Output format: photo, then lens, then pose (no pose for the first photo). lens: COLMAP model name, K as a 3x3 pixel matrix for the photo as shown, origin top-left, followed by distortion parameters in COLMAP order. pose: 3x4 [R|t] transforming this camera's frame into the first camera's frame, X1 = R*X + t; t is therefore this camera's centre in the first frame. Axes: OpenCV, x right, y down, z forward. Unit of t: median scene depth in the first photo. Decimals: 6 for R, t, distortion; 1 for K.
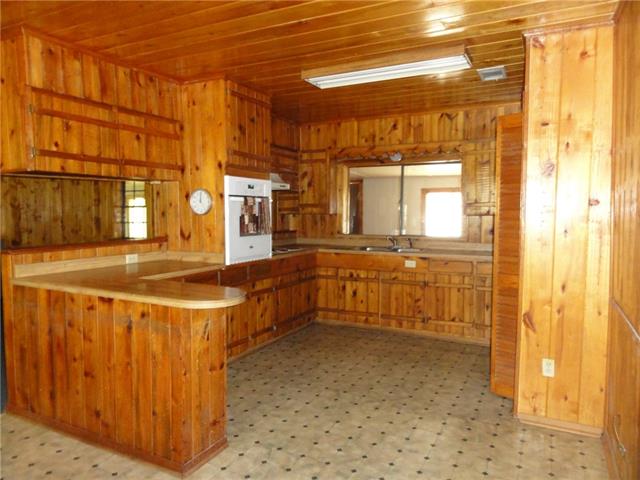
lens RADIAL K [[451.4, 0, 320.5], [0, 451.4, 241.6], [0, 0, 1]] dist [-0.009051, -0.002452]
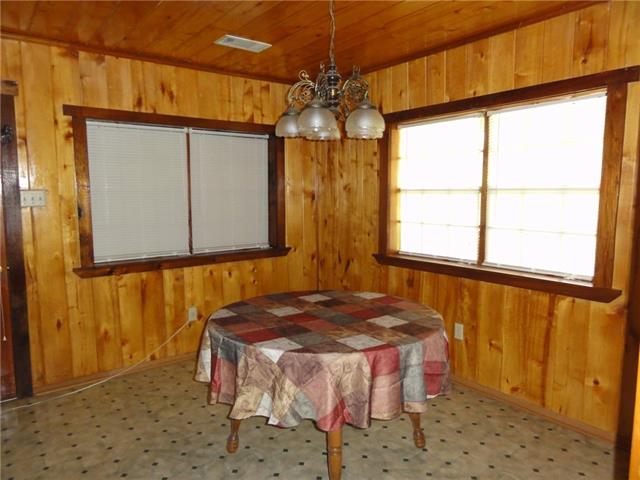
lens RADIAL K [[451.4, 0, 321.1], [0, 451.4, 242.6], [0, 0, 1]] dist [-0.009051, -0.002452]
pose [[-0.903629, -0.052427, 0.425096, 0.019796], [0.017825, 0.987018, 0.159619, -0.132876], [-0.427946, 0.151814, -0.890963, 1.981483]]
